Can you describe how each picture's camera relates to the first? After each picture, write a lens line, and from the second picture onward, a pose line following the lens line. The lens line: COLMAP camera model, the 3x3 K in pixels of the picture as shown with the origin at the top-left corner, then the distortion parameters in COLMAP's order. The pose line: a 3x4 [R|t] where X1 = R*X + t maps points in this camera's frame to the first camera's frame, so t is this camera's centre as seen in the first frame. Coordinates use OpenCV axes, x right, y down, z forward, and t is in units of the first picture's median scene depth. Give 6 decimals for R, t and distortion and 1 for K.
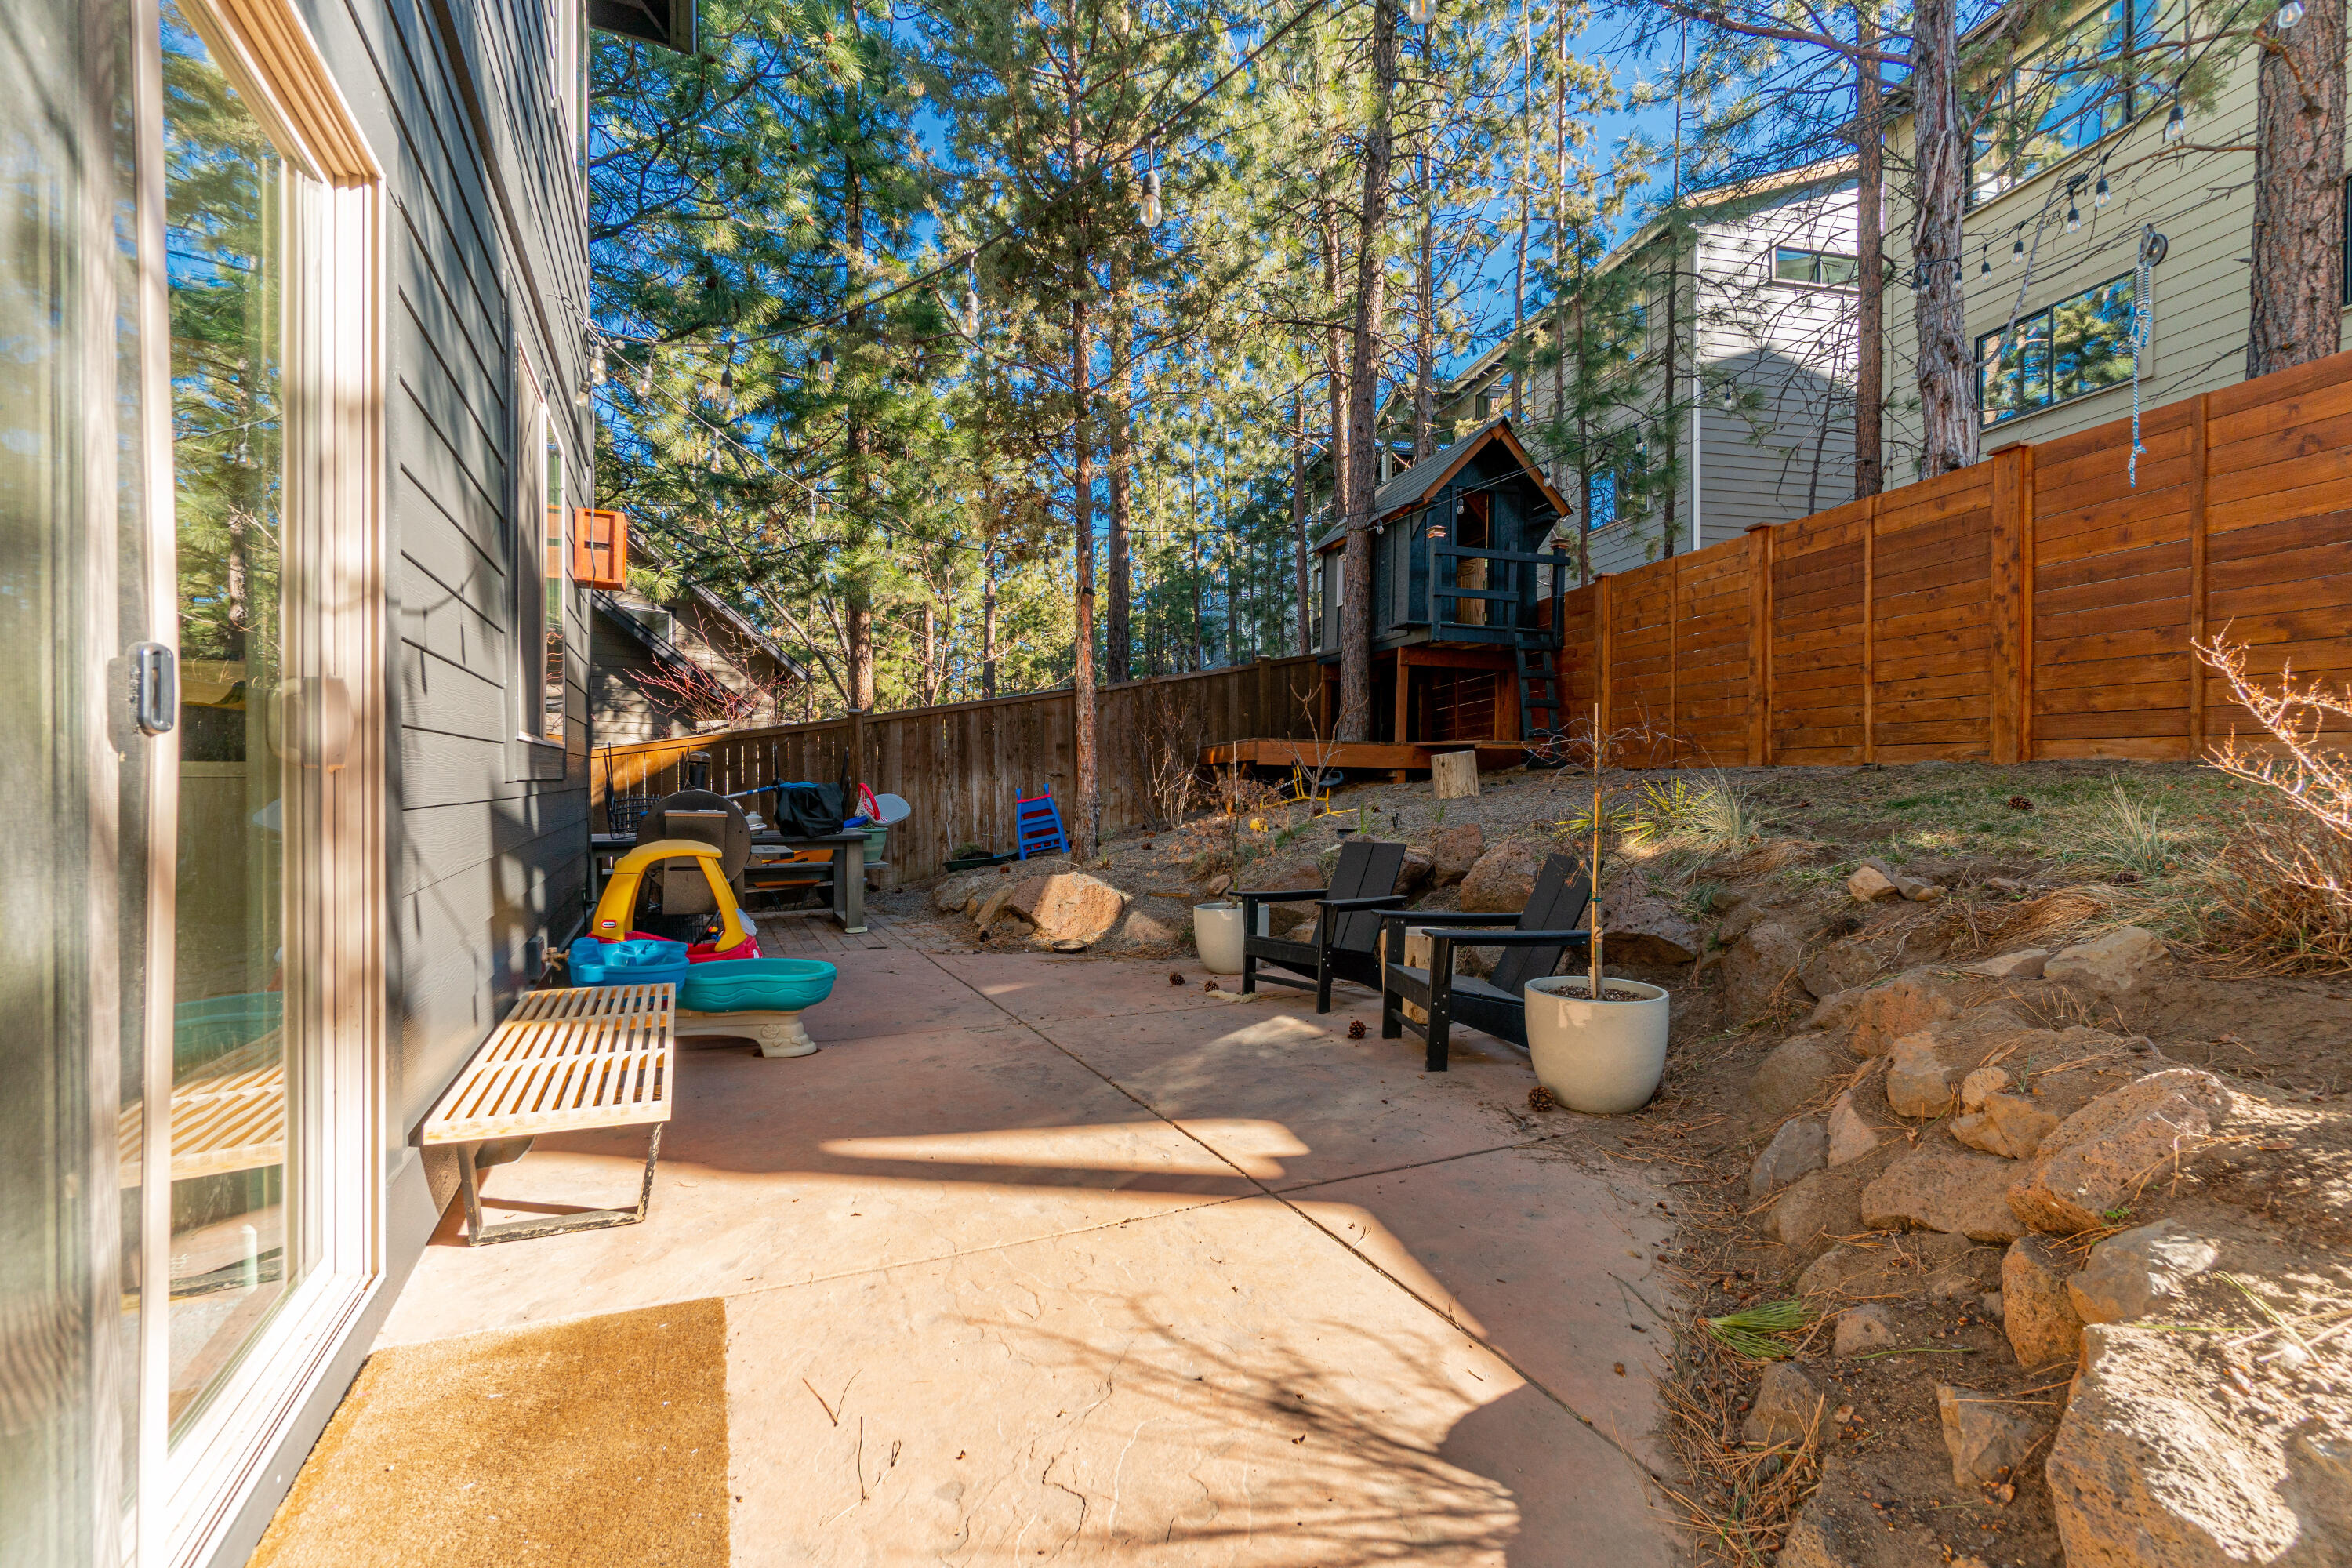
lens RADIAL K [[1017.5, 0, 1180.6], [0, 1017.5, 783.1], [0, 0, 1]] dist [0.000433, 0.000033]
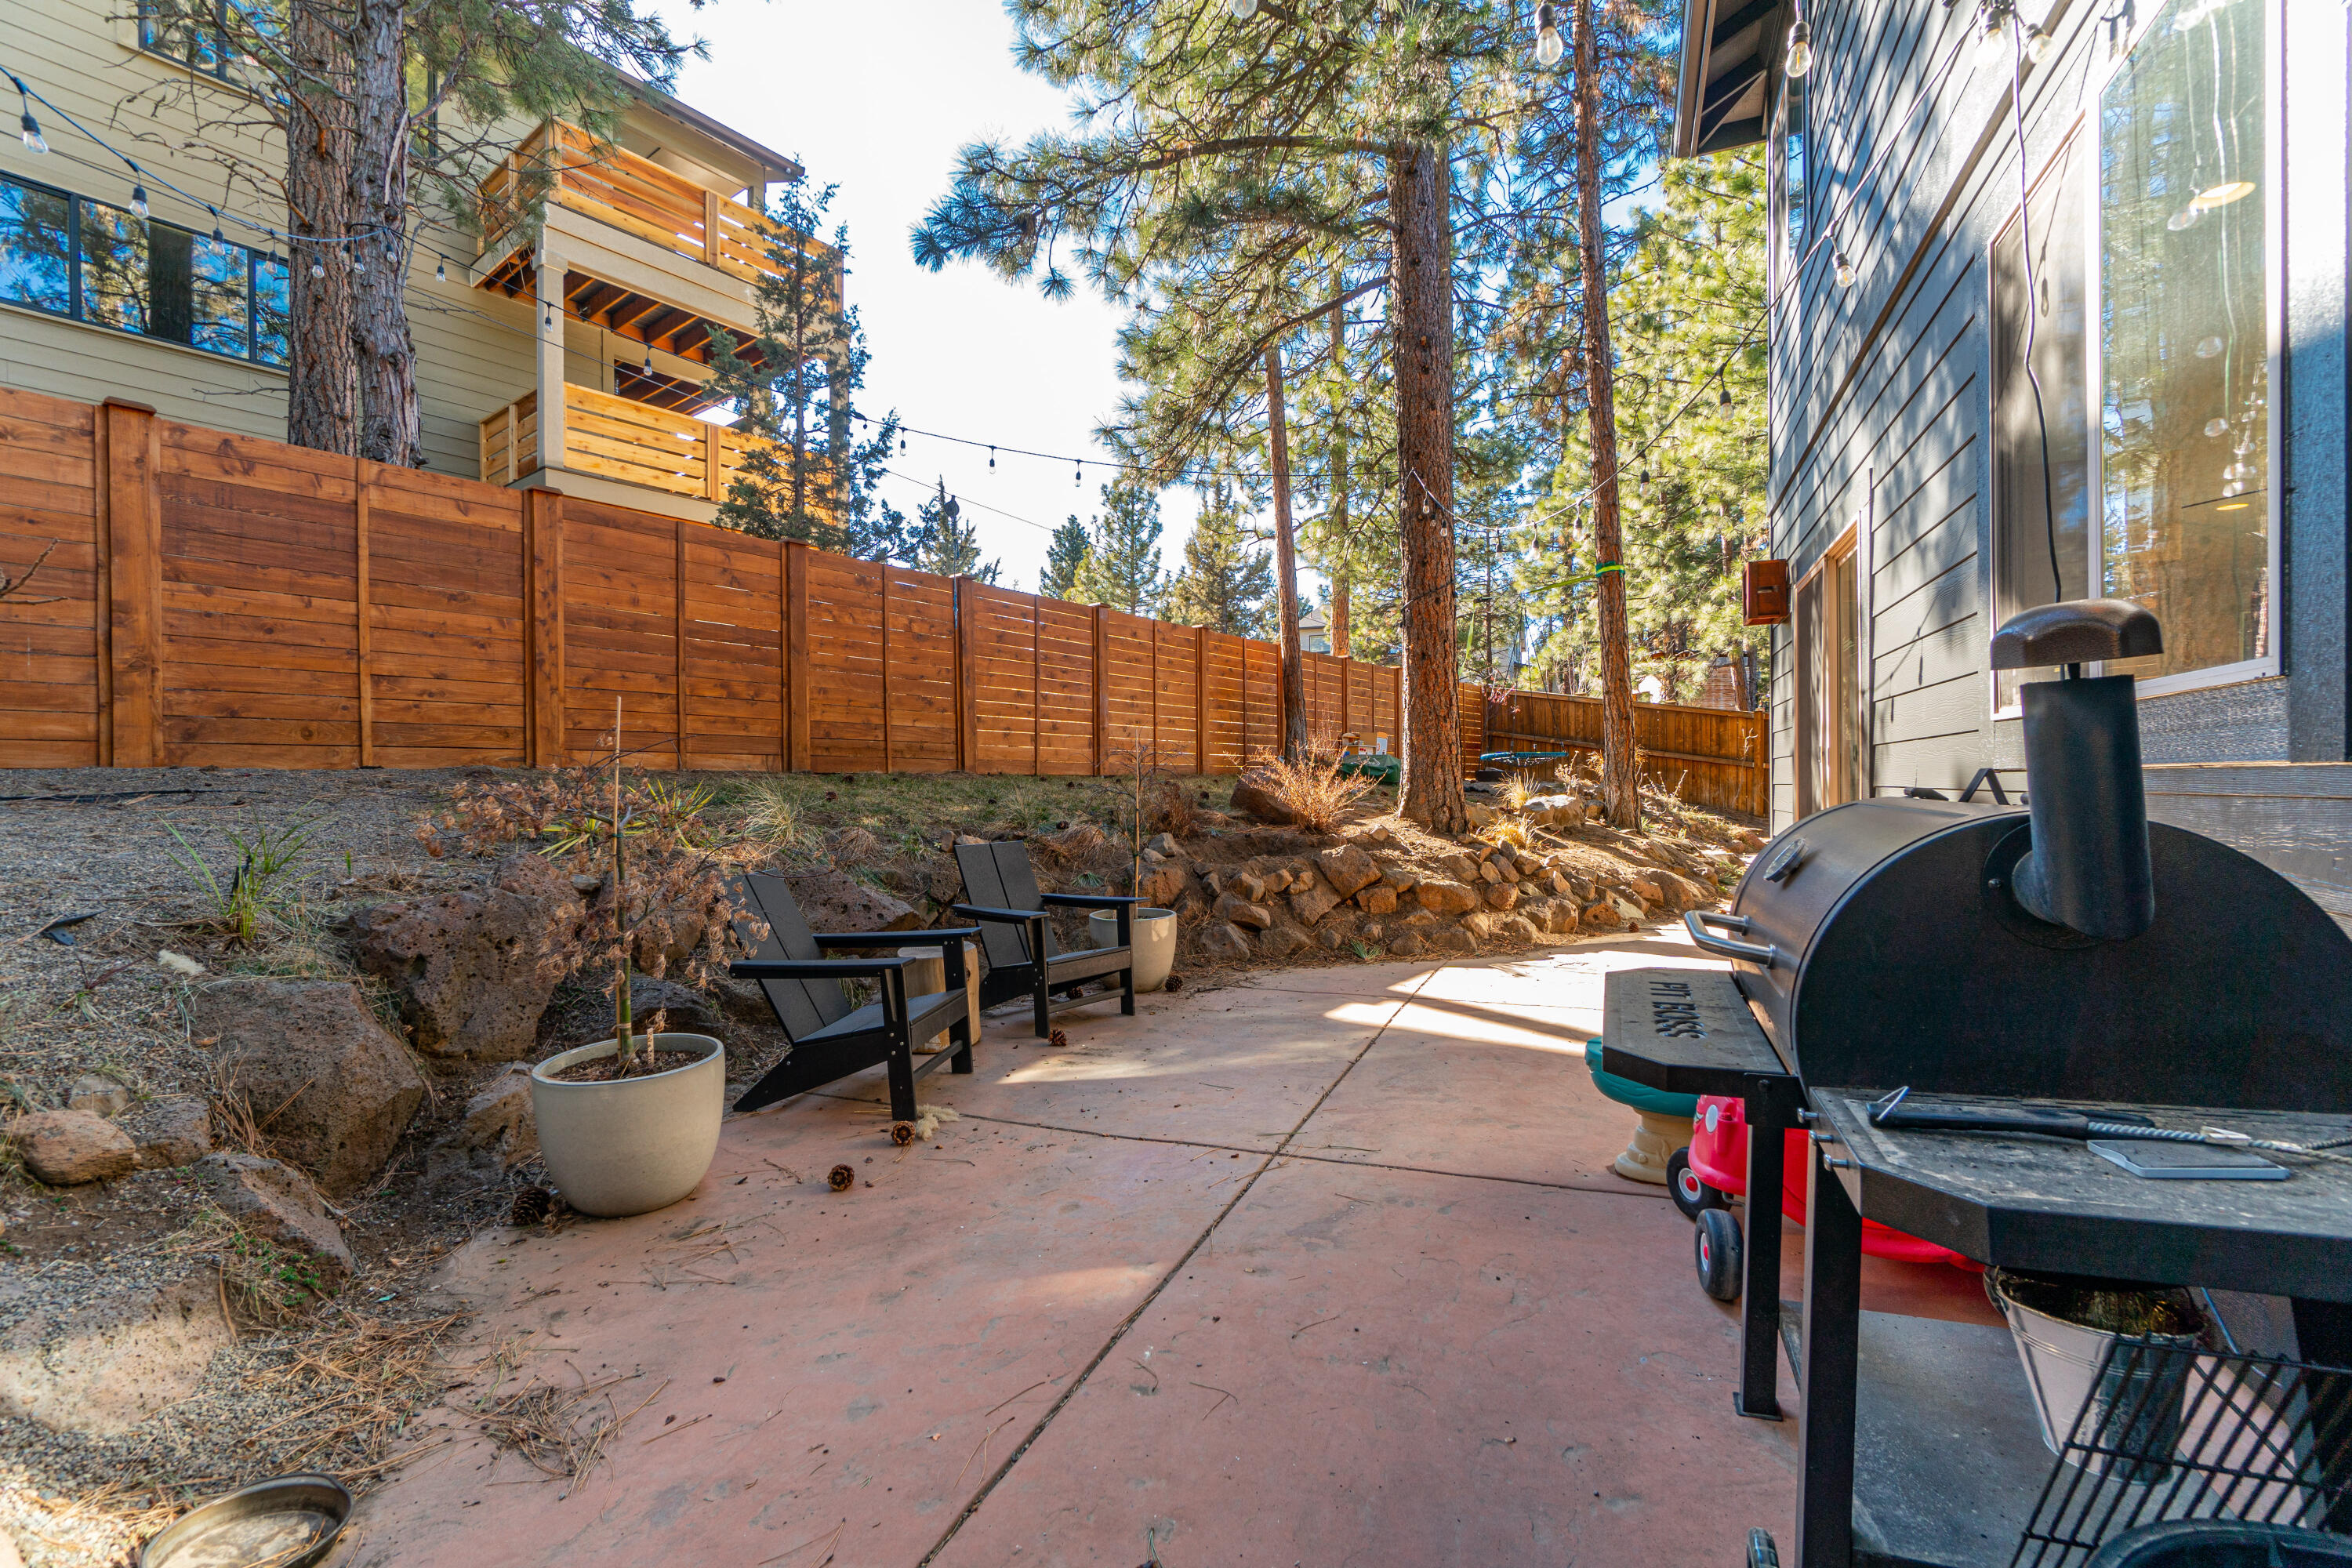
lens RADIAL K [[1017.5, 0, 1180.5], [0, 1017.5, 781.0], [0, 0, 1]] dist [0.000433, 0.000033]
pose [[-0.645494, 0.004171, 0.763754, -0.502680], [0.013269, 0.999895, 0.005754, -0.003551], [-0.763650, 0.013848, -0.645482, 1.202867]]
